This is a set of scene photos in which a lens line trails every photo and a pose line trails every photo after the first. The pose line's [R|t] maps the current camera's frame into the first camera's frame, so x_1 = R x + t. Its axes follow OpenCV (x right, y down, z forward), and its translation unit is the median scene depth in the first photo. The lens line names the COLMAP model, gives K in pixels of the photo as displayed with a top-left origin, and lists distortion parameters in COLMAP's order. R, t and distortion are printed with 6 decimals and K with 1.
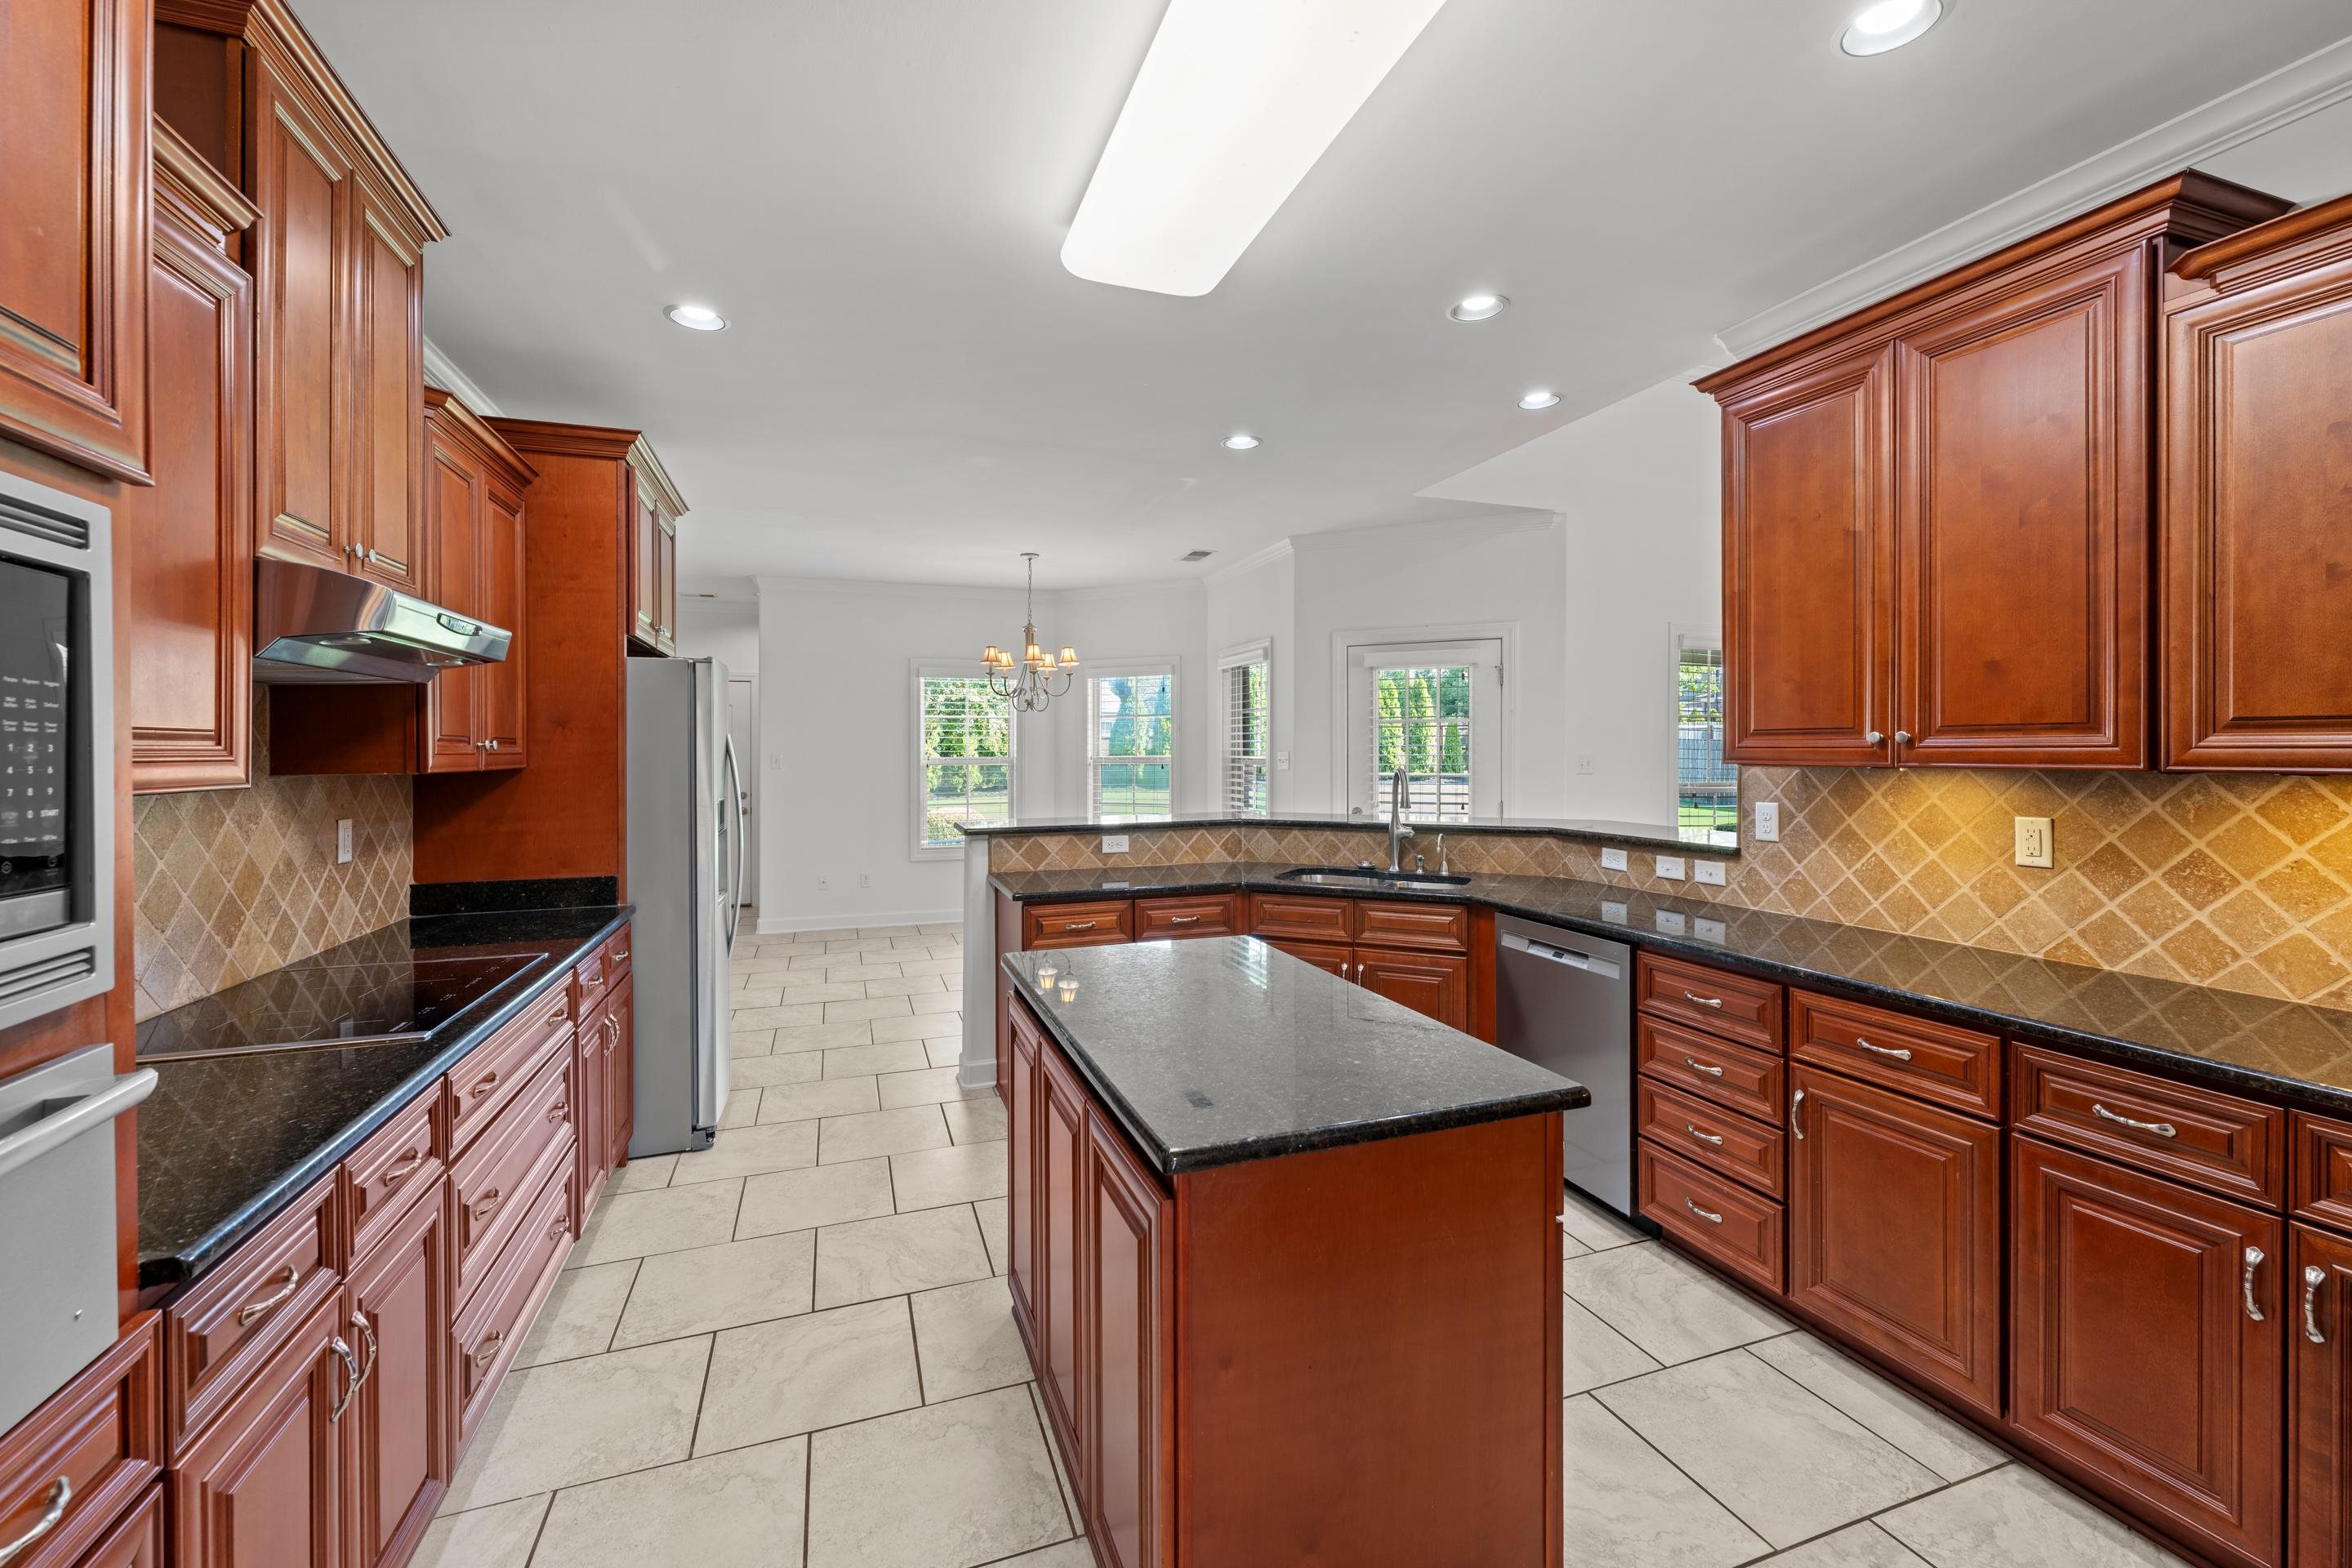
lens RADIAL K [[958.3, 0, 1165.2], [0, 958.3, 752.5], [0, 0, 1]] dist [-0.001274, 0.000111]
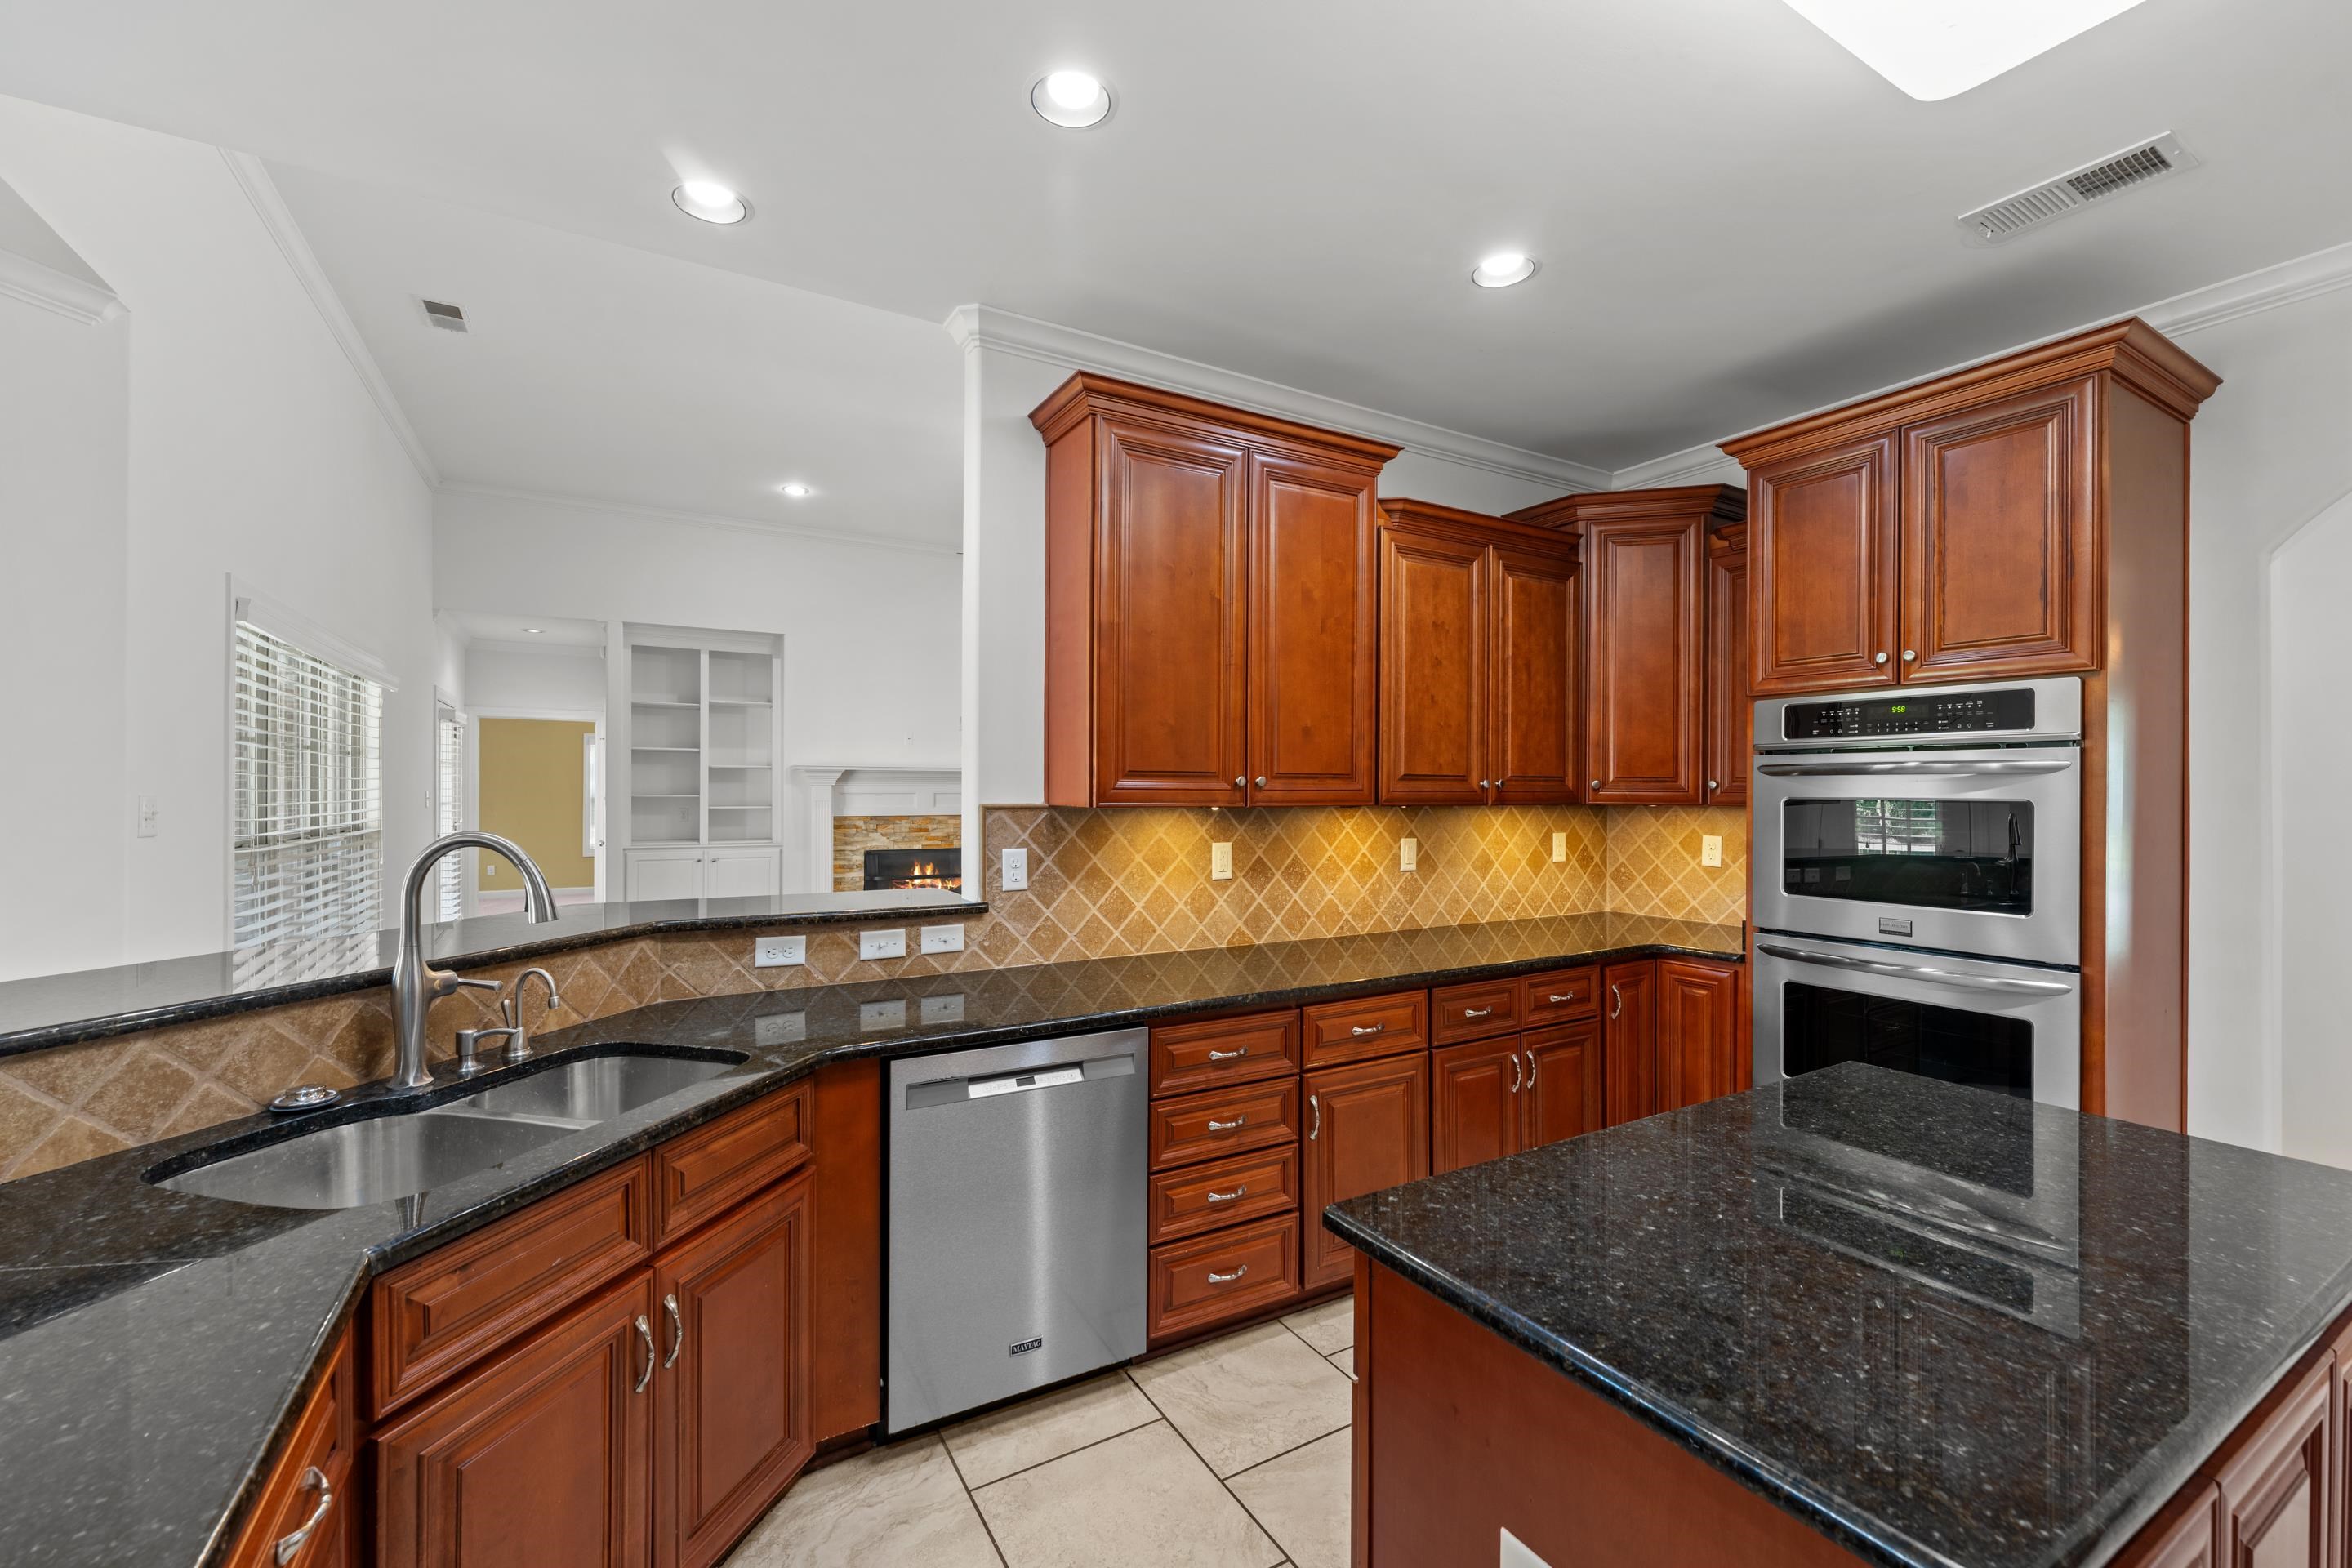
lens RADIAL K [[958.3, 0, 1168.0], [0, 958.3, 790.1], [0, 0, 1]] dist [-0.001274, 0.000111]
pose [[-0.188279, 0.002423, 0.982113, -0.339292], [0.000145, 0.999997, -0.002440, -0.001806], [-0.982116, -0.000317, -0.188279, 1.149715]]
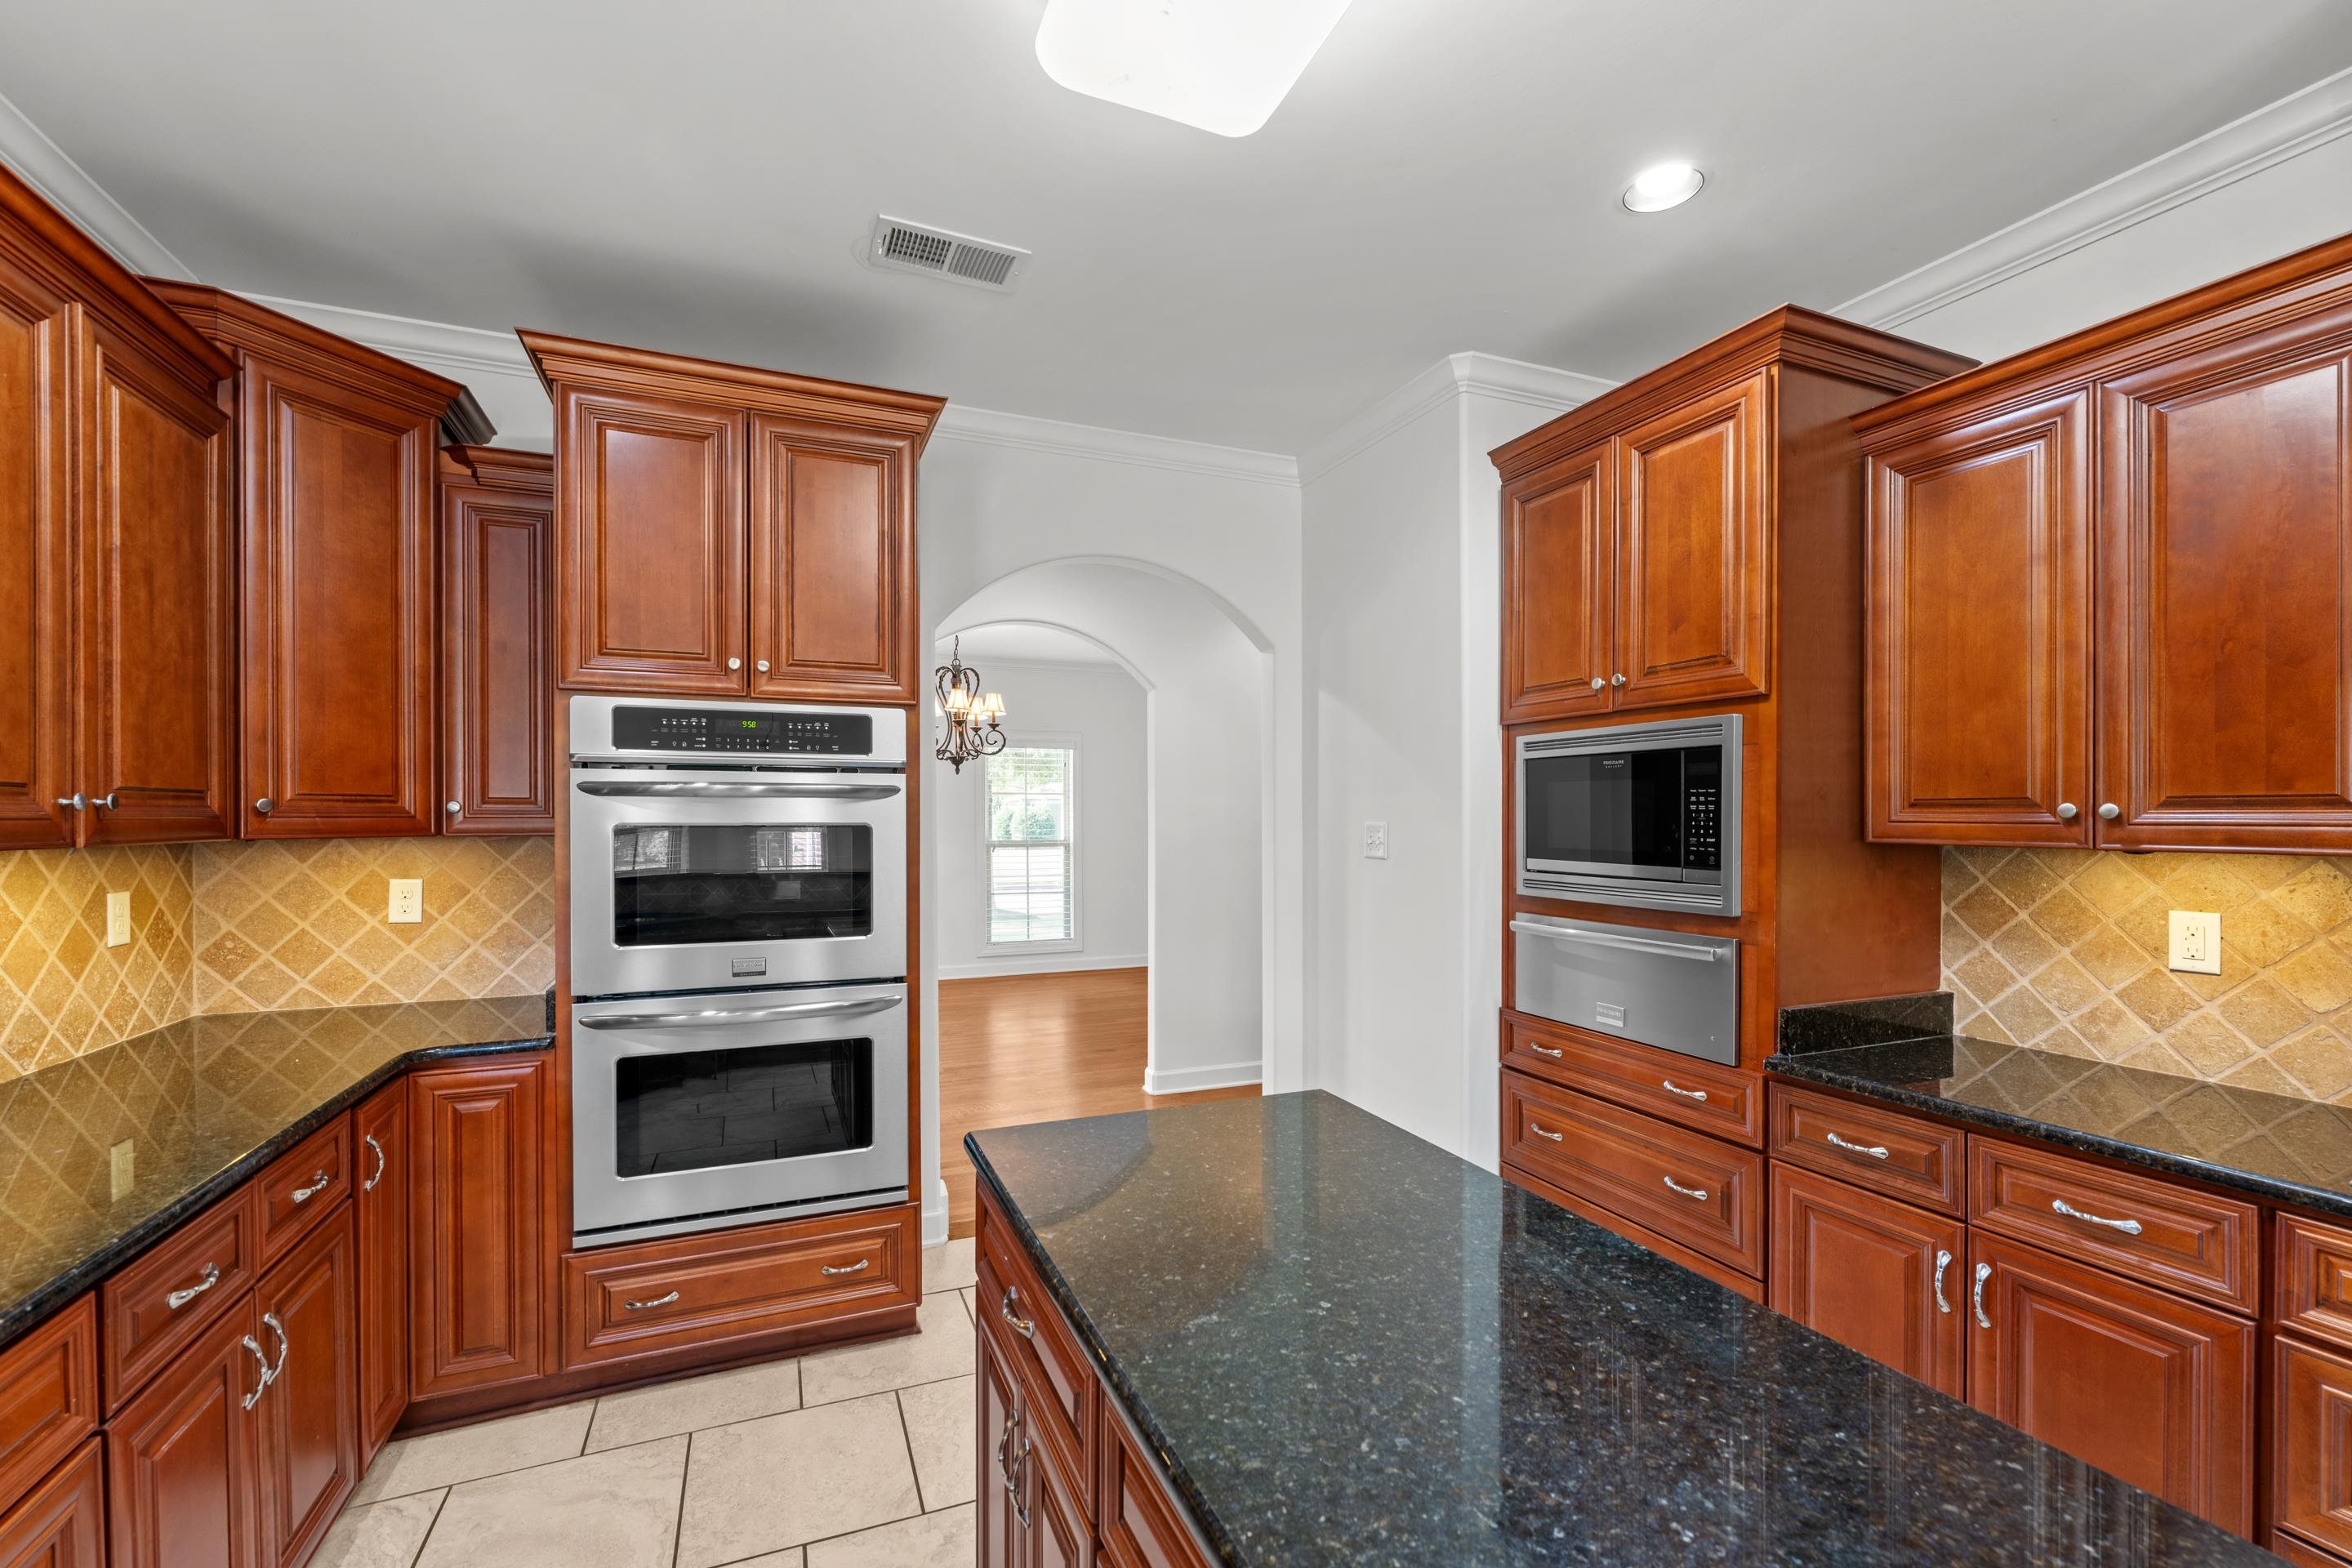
lens RADIAL K [[969.7, 0, 1152.6], [0, 969.7, 822.3], [0, 0, 1]] dist [-0.003803, 0.000398]
pose [[-0.999094, 0.003448, -0.042414, 0.151731], [0.003053, 0.999952, 0.009362, -0.004034], [0.042444, 0.009224, -0.999056, 1.134744]]
